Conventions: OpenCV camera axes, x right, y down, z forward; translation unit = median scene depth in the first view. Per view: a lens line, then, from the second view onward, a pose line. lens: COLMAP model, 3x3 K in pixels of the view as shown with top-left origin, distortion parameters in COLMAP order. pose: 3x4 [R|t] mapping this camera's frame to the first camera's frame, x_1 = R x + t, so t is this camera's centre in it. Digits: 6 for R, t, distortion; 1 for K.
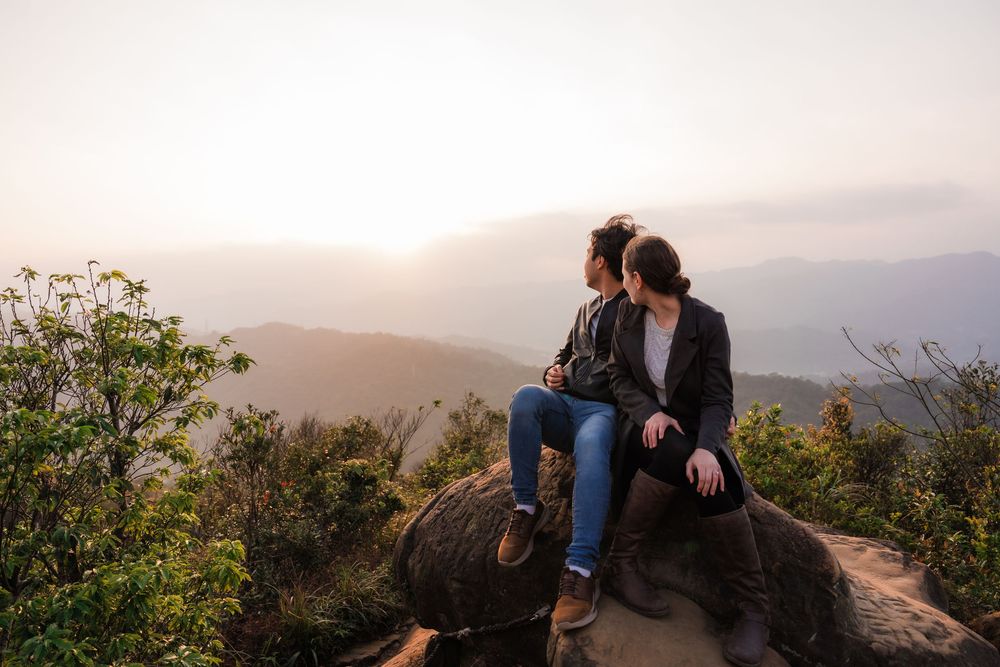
lens RADIAL K [[663.9, 0, 500.0], [0, 663.9, 333.5], [0, 0, 1]] dist [-0.033803, 0.000550]
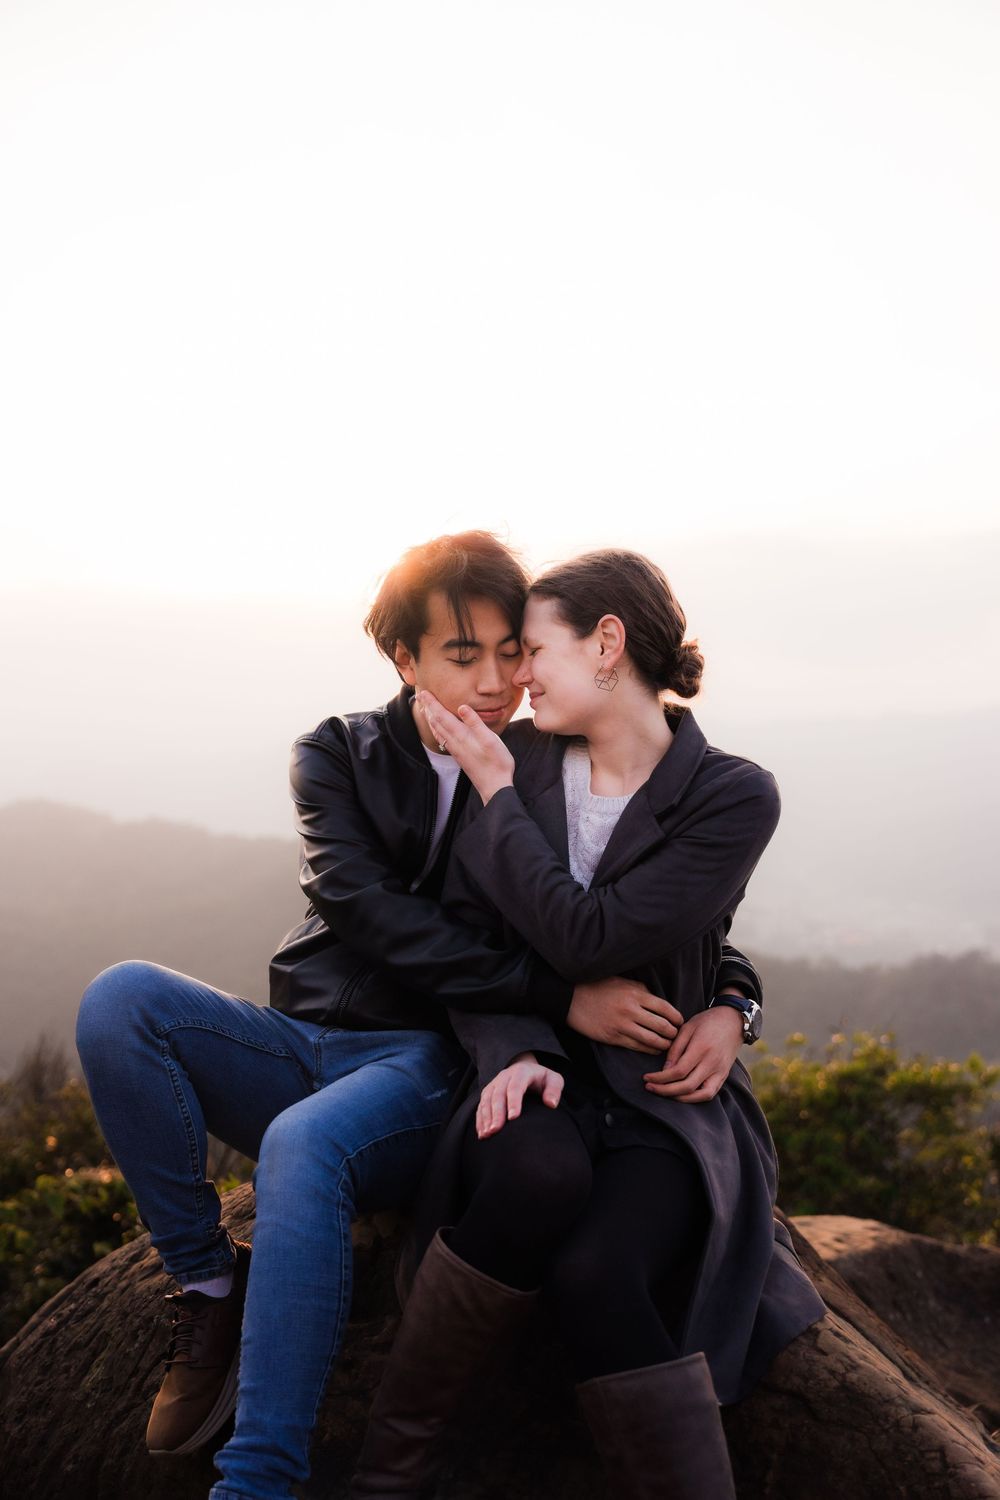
lens RADIAL K [[1768.6, 0, 505.1], [0, 1768.6, 785.7], [0, 0, 1]] dist [0.004736, 0.021903]
pose [[0.996764, 0.040838, -0.069243, 0.198382], [-0.043382, 0.998423, -0.035636, 0.004224], [0.067678, 0.038525, 0.996963, 0.056485]]
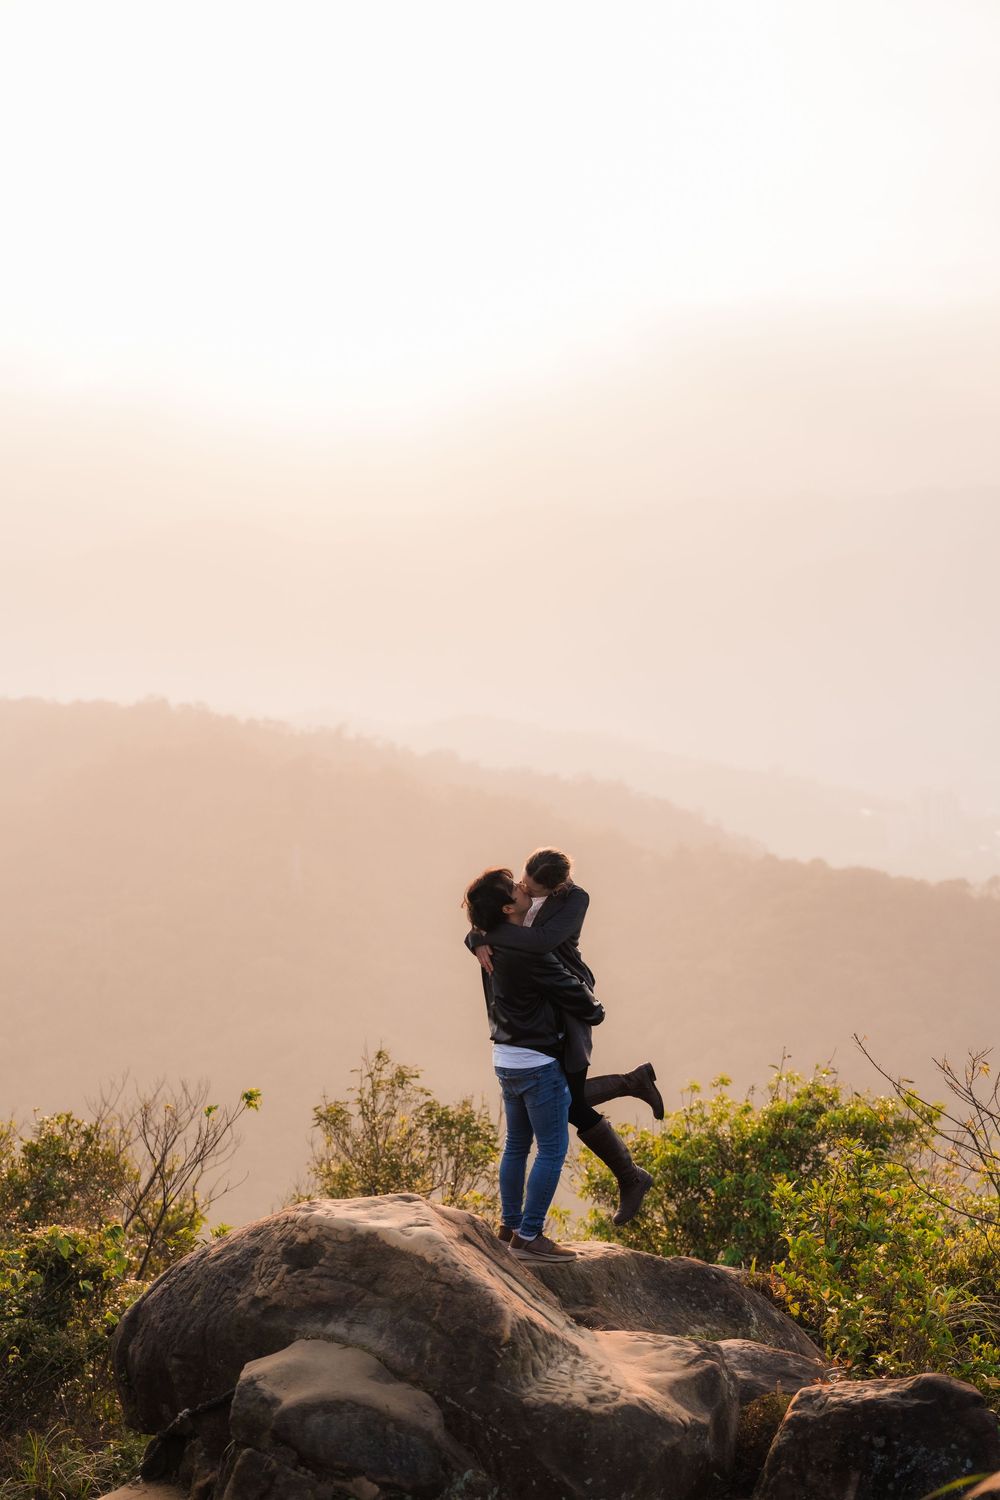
lens RADIAL K [[2794.2, 0, 500.0], [0, 2794.2, 750.0], [0, 0, 1]] dist [-0.000486, -0.061157]
pose [[0.998103, 0.023679, -0.056826, 0.482241], [-0.023195, 0.999689, 0.009162, -0.417534], [0.057025, -0.007827, 0.998342, -2.332645]]
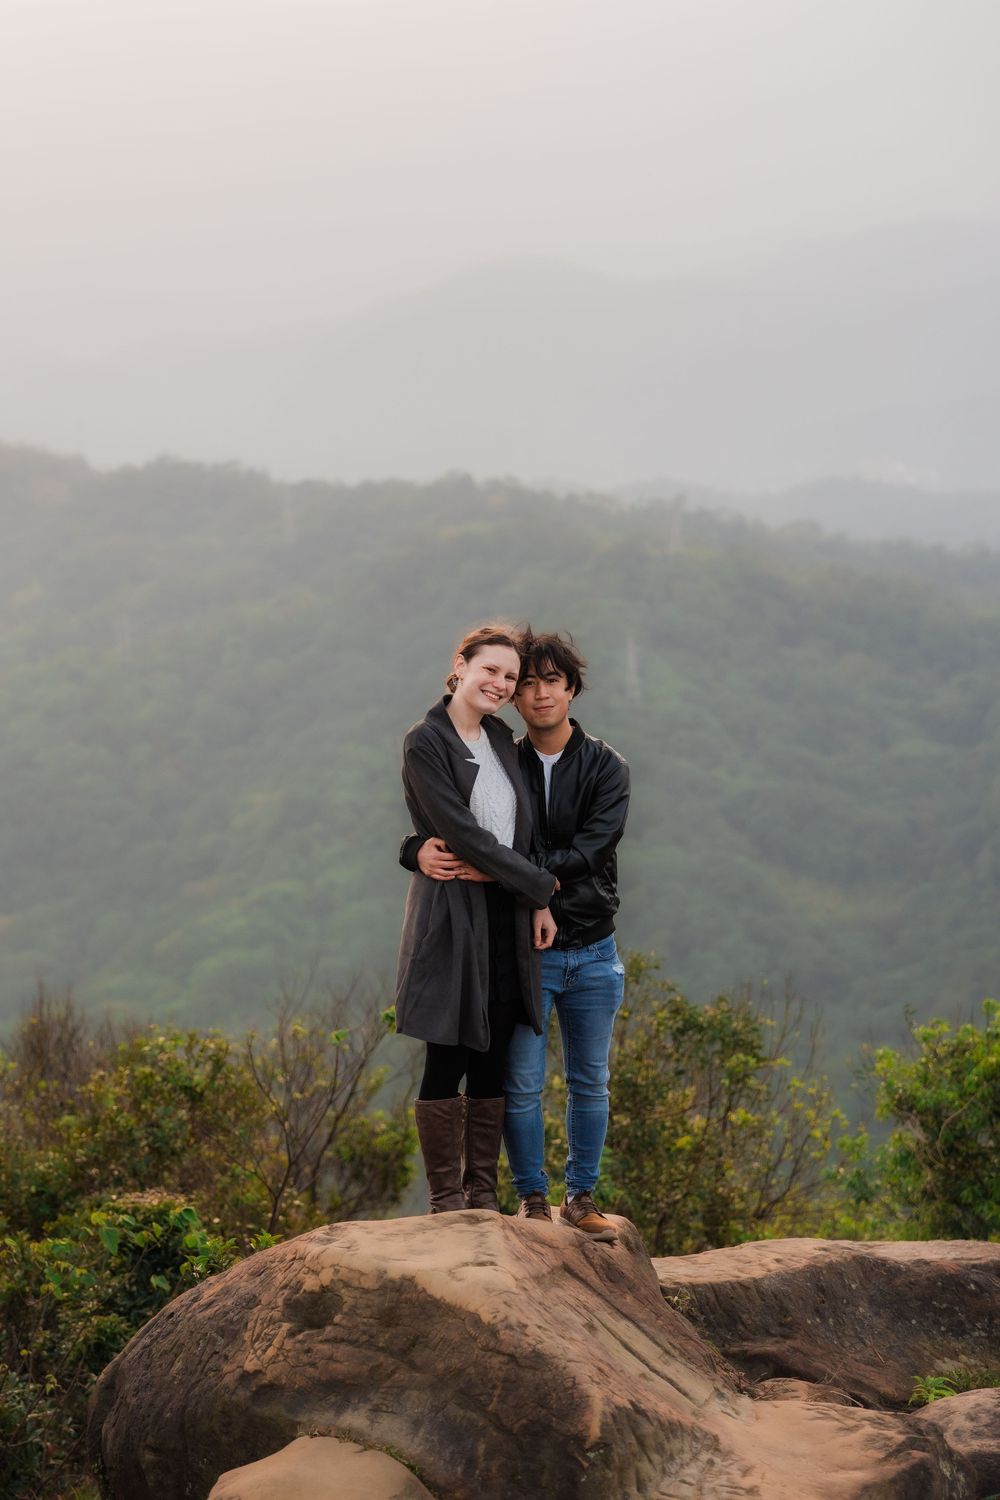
lens RADIAL K [[3339.3, 0, 438.9], [0, 3339.3, 749.3], [0, 0, 1]] dist [0.016897, 0.021619]
pose [[0.983074, -0.005303, -0.183132, 0.669030], [0.019340, 0.997000, 0.074945, -0.440630], [0.182185, -0.077218, 0.980227, -1.701274]]
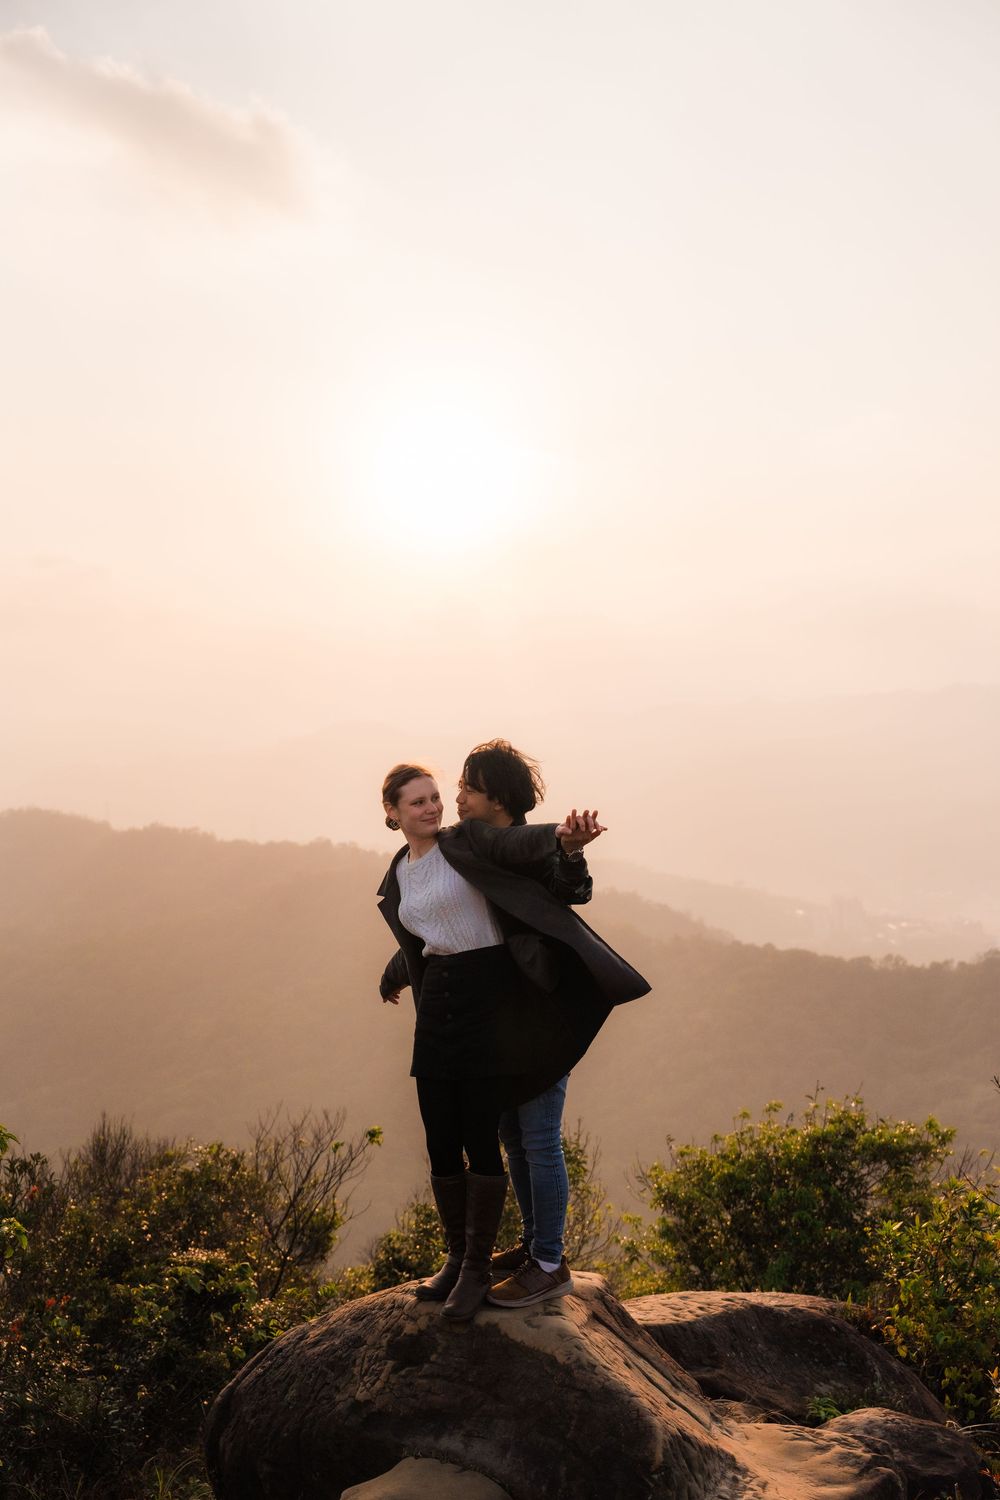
lens RADIAL K [[1895.9, 0, 500.3], [0, 1895.9, 776.7], [0, 0, 1]] dist [0.014095, -0.052867]
pose [[0.996199, 0.009918, -0.086544, 0.334277], [-0.013390, 0.999125, -0.039629, -0.296229], [0.086076, 0.040637, 0.995459, -1.050993]]
